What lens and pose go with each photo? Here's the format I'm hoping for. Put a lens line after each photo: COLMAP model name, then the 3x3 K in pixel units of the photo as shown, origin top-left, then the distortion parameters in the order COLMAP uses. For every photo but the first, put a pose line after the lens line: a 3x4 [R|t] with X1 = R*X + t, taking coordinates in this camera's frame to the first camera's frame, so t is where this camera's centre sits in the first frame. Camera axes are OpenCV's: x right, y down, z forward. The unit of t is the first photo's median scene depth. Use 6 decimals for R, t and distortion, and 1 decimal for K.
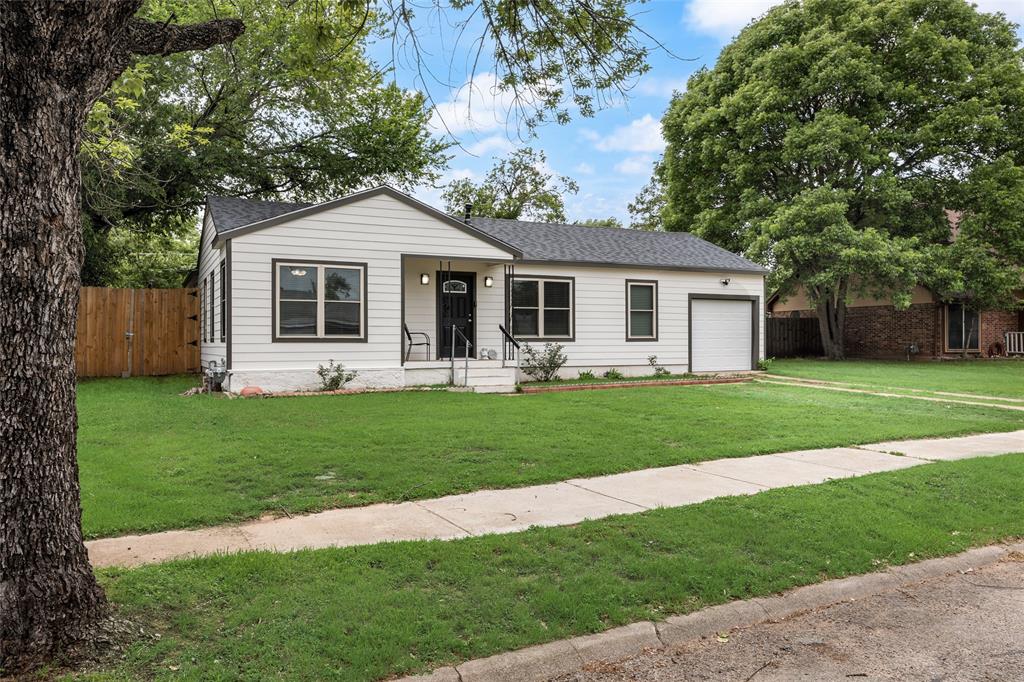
lens RADIAL K [[761.7, 0, 511.5], [0, 761.7, 339.9], [0, 0, 1]] dist [0.008899, -0.000358]
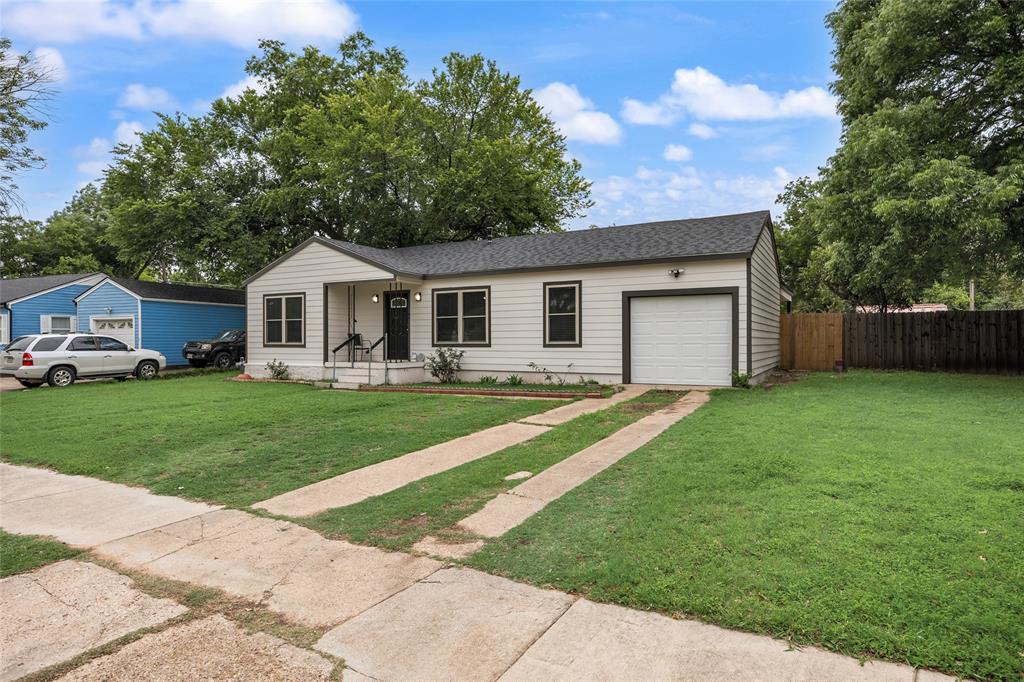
lens RADIAL K [[595.7, 0, 509.5], [0, 595.7, 340.3], [0, 0, 1]] dist [-0.002339, 0.000428]
pose [[0.566065, -0.001920, -0.824359, 0.828515], [0.003428, 0.999994, 0.000025, -0.007789], [0.824354, -0.002840, 0.566068, 0.596427]]
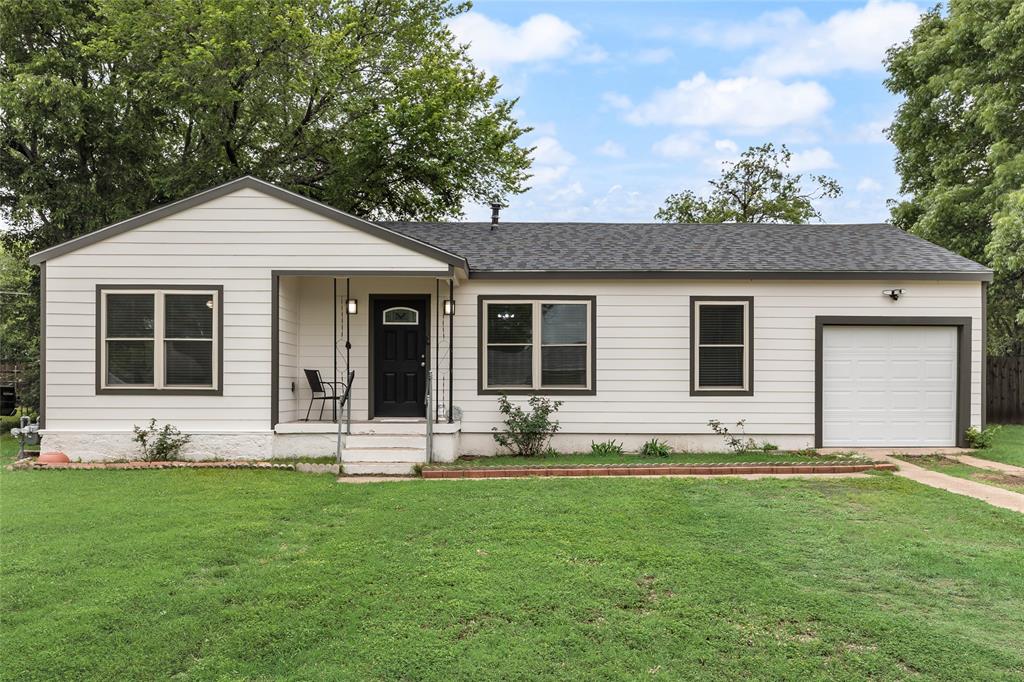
lens RADIAL K [[780.7, 0, 517.3], [0, 780.7, 384.1], [0, 0, 1]] dist [-0.006827, 0.007870]
pose [[0.899766, 0.002977, -0.436362, 0.335129], [-0.004223, 0.999989, -0.001884, -0.006425], [0.436352, 0.003538, 0.899769, 0.399761]]
